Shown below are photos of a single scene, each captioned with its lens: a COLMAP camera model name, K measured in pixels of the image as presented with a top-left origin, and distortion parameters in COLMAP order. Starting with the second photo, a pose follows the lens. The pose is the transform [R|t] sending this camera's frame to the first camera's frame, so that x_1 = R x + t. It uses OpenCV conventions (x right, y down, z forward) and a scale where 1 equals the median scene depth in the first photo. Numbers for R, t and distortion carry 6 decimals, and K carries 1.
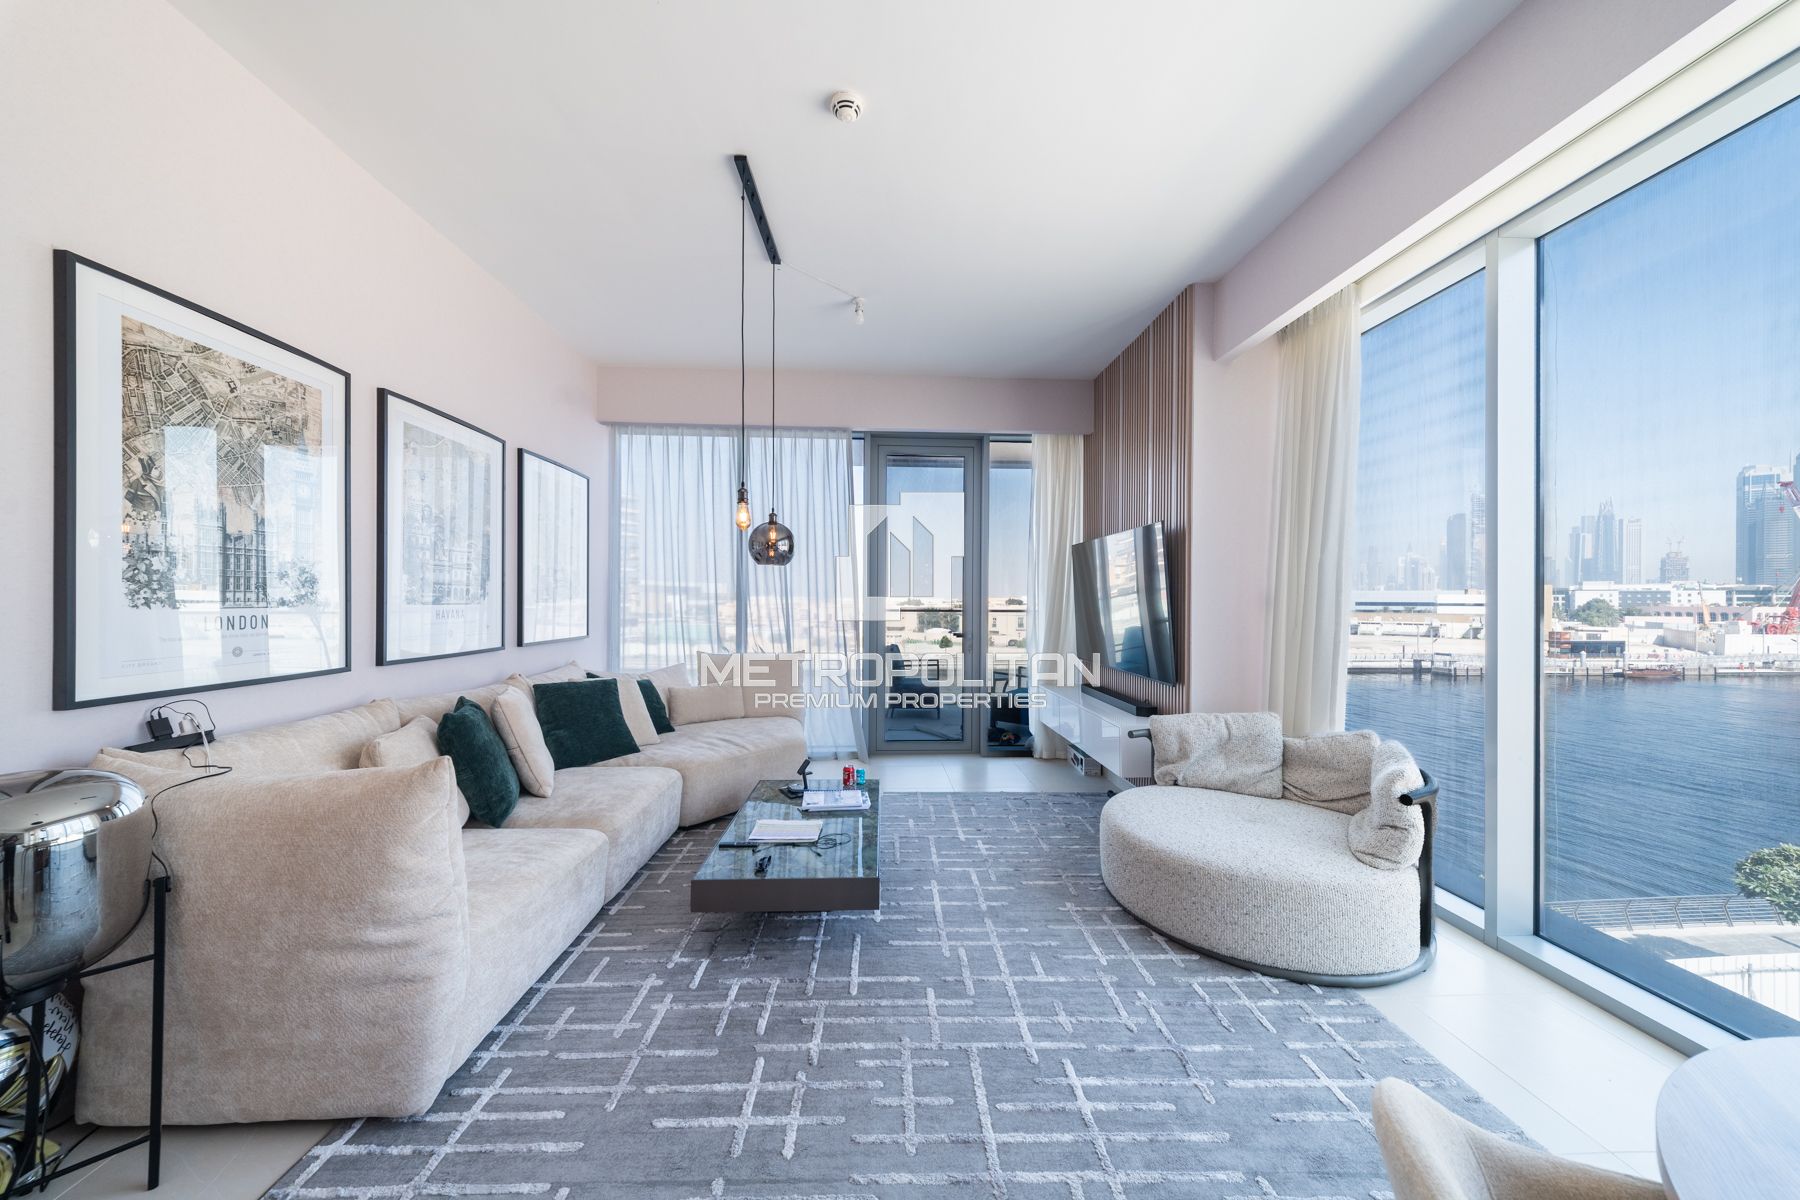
lens RADIAL K [[622.6, 0, 903.6], [0, 622.6, 606.8], [0, 0, 1]] dist [0.011589, -0.001724]
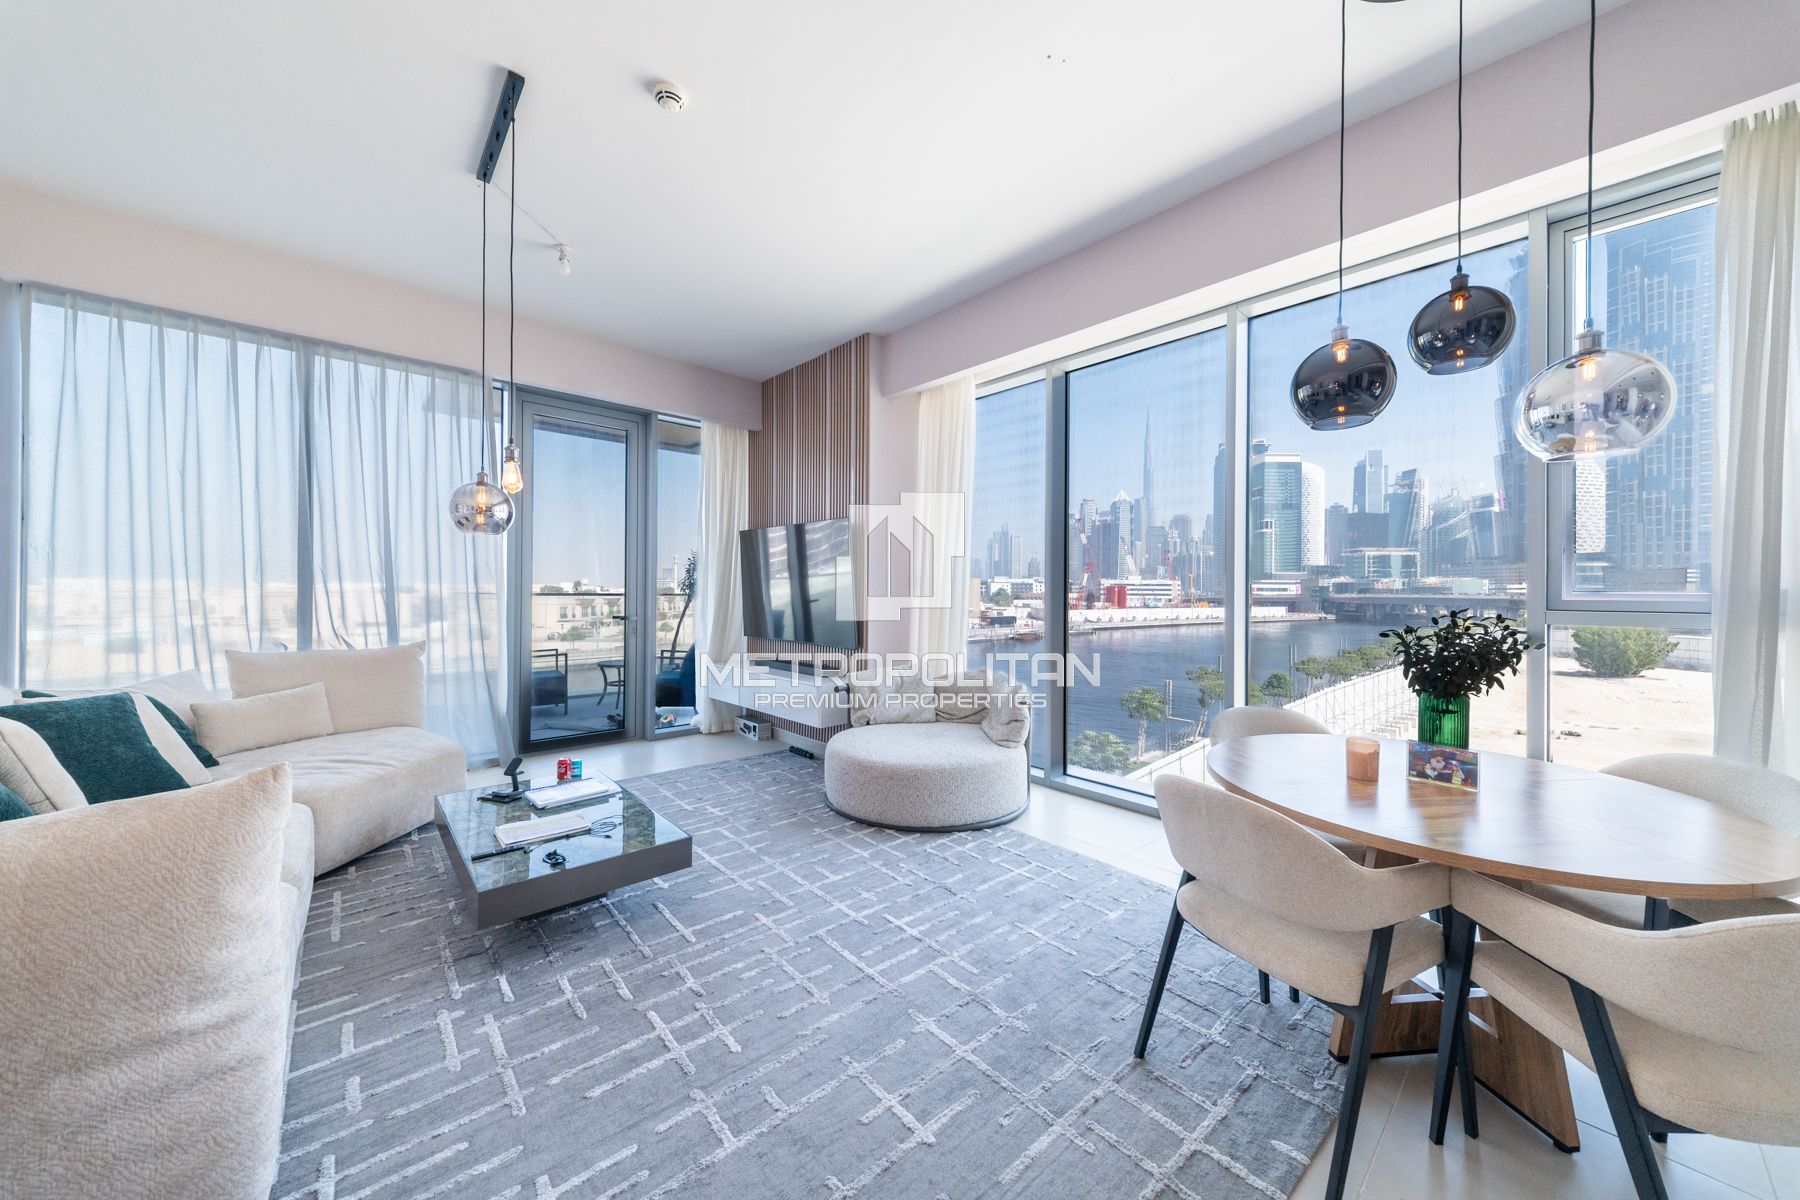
lens RADIAL K [[622.6, 0, 918.6], [0, 622.6, 596.5], [0, 0, 1]] dist [0.011589, -0.001724]
pose [[0.766406, -0.005985, 0.642329, -0.412166], [0.003632, 0.999981, 0.004983, 0.023384], [-0.642346, -0.001486, 0.766413, -0.058161]]
